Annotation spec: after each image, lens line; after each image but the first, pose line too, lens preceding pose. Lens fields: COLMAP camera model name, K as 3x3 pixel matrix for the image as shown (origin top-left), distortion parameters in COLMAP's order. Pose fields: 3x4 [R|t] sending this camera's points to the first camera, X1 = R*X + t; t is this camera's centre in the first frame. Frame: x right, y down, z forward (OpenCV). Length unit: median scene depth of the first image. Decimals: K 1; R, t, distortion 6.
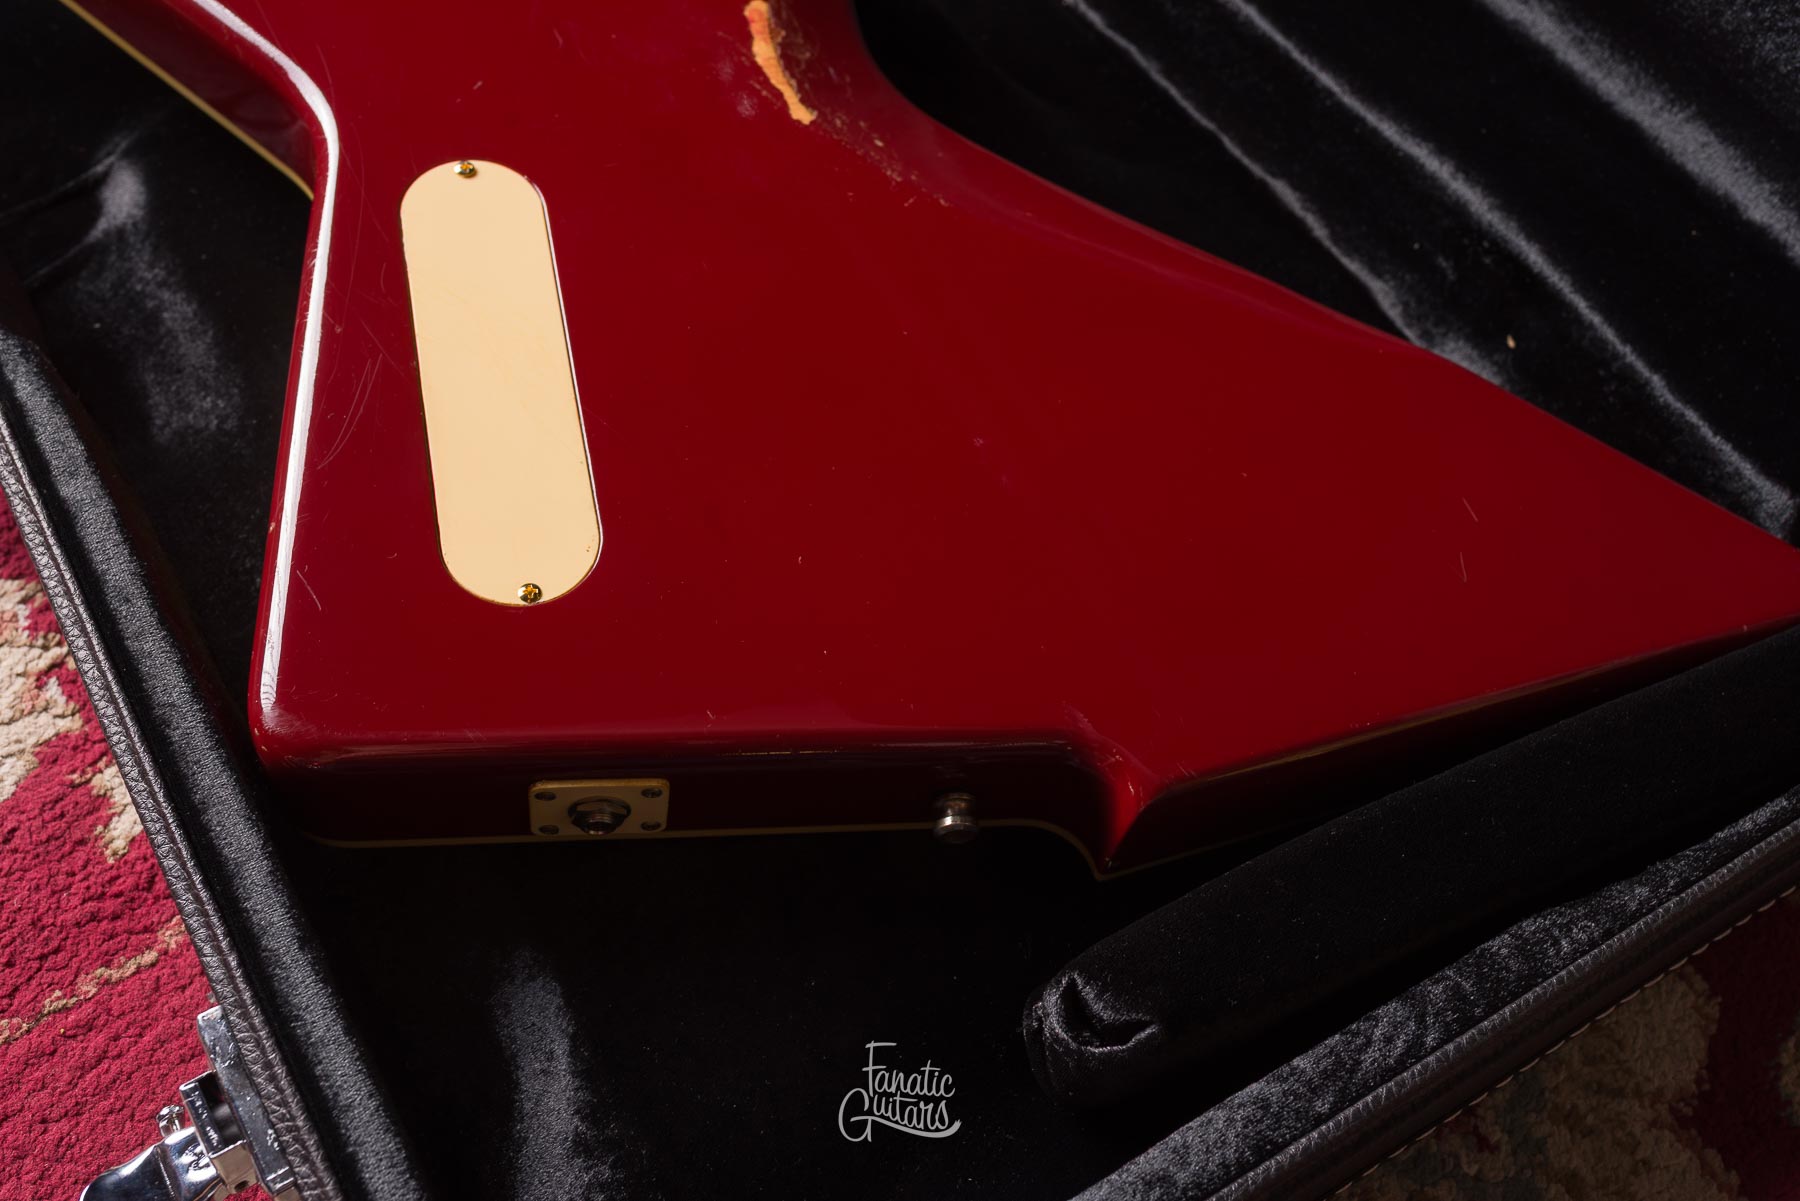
lens RADIAL K [[1760.1, 0, 901.7], [0, 1760.1, 604.6], [0, 0, 1]] dist [0.001100, -0.005043]
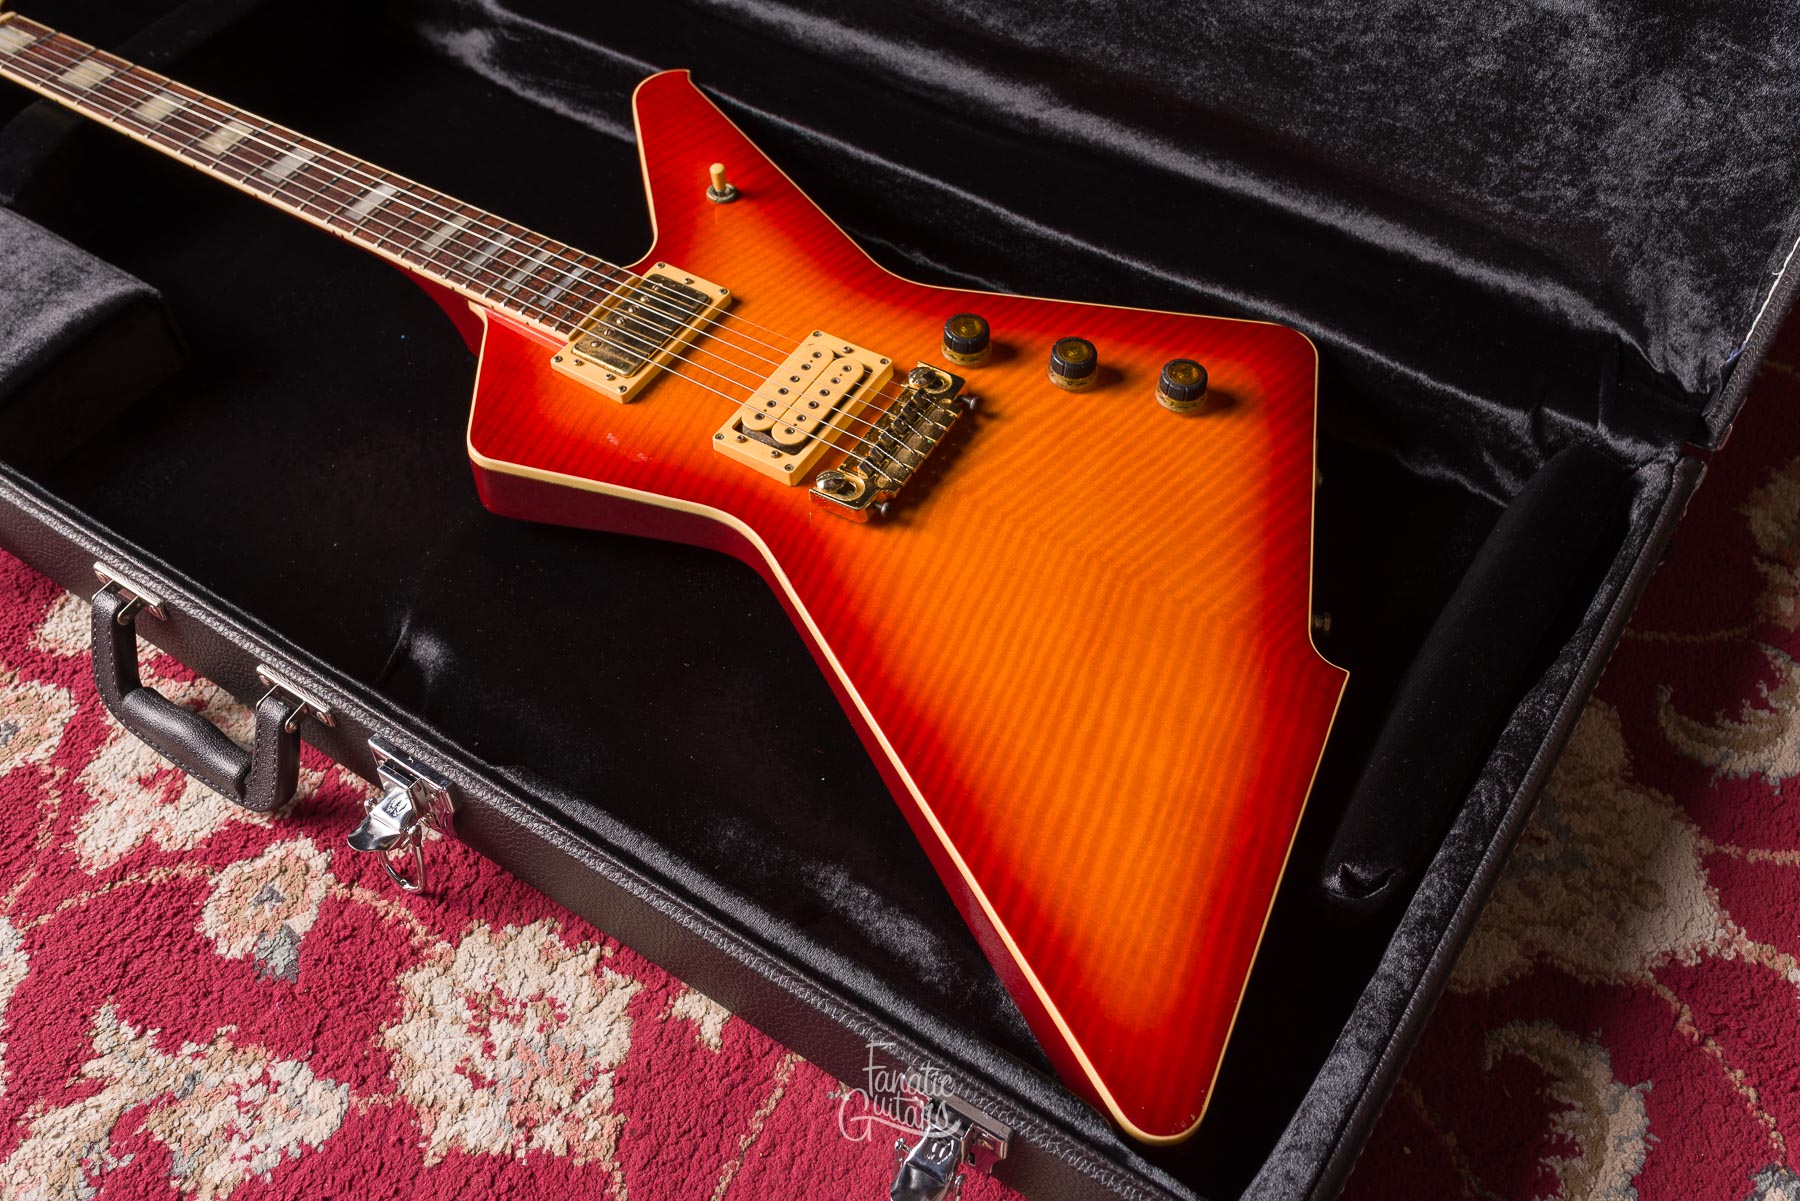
lens RADIAL K [[1733.4, 0, 905.3], [0, 1733.4, 602.8], [0, 0, 1]] dist [0.000600, -0.005920]
pose [[0.900225, -0.398781, 0.174840, -0.407291], [0.403966, 0.914751, 0.006436, -0.155861], [-0.162502, 0.064836, 0.984576, -0.540466]]
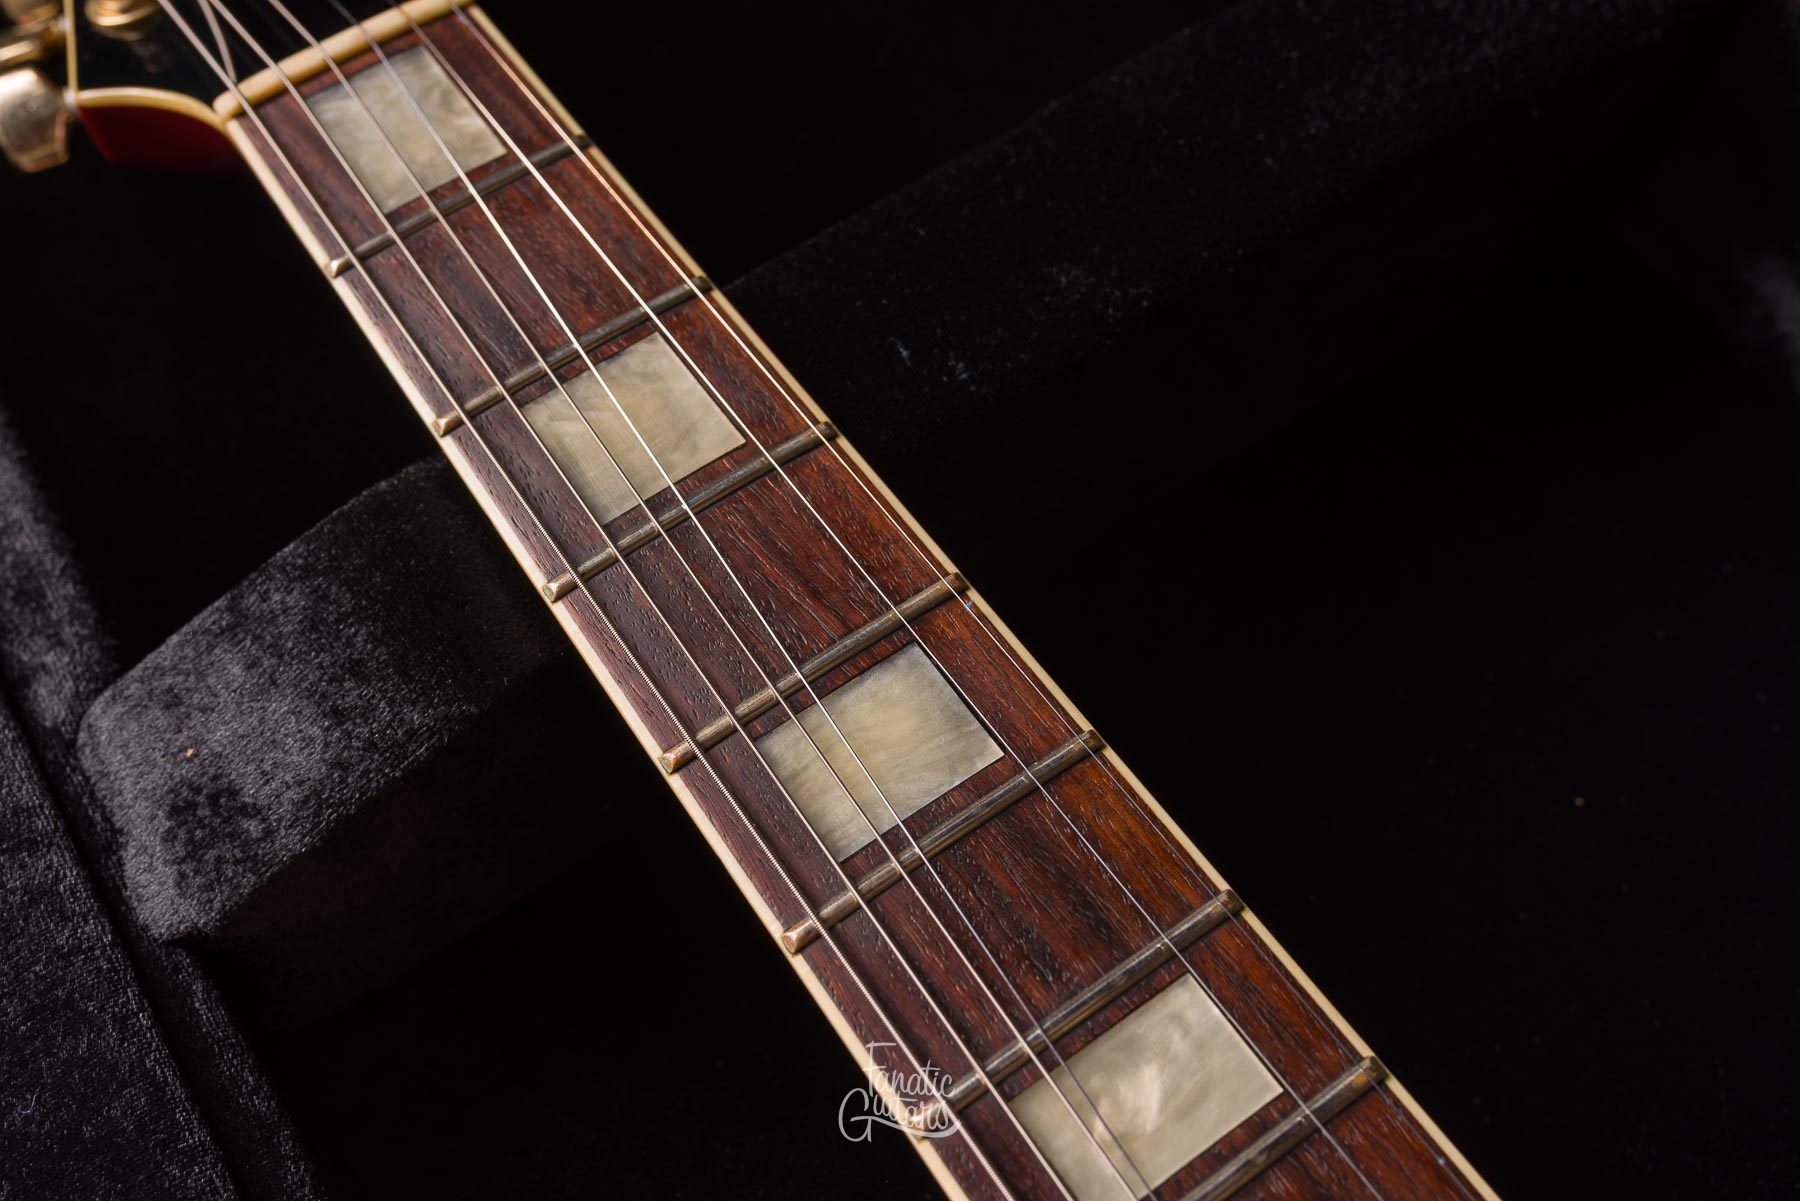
lens RADIAL K [[1789.4, 0, 901.2], [0, 1789.4, 601.9], [0, 0, 1]] dist [-0.000564, 0.000973]
pose [[0.992847, -0.088369, -0.080288, -0.564612], [0.098255, 0.986774, 0.128934, -1.135718], [0.067832, -0.135900, 0.988398, 1.133800]]
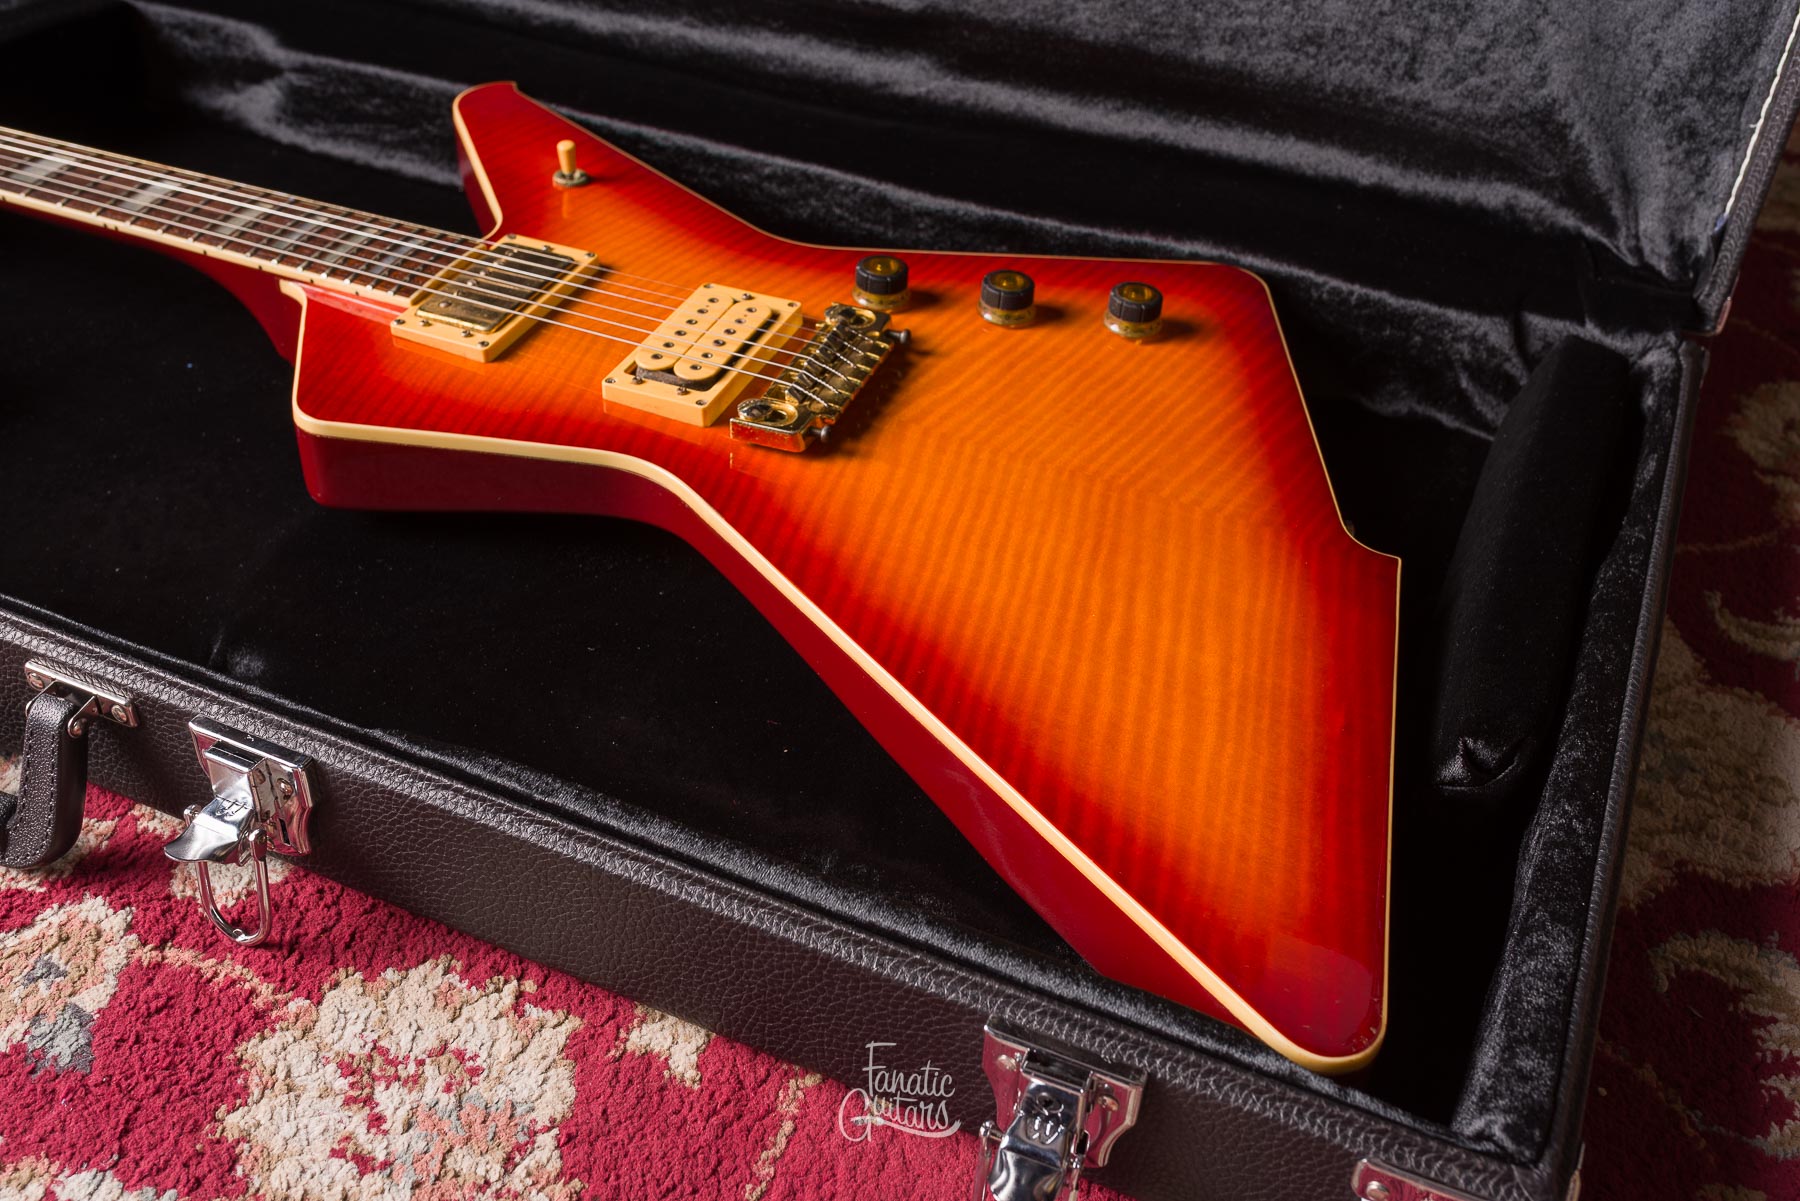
lens RADIAL K [[1745.2, 0, 903.6], [0, 1745.2, 603.8], [0, 0, 1]] dist [-0.001250, 0.000504]
pose [[0.822144, -0.419597, 0.384731, -0.638022], [0.492318, 0.863382, -0.110425, 0.065878], [-0.285836, 0.280195, 0.916400, -0.158784]]
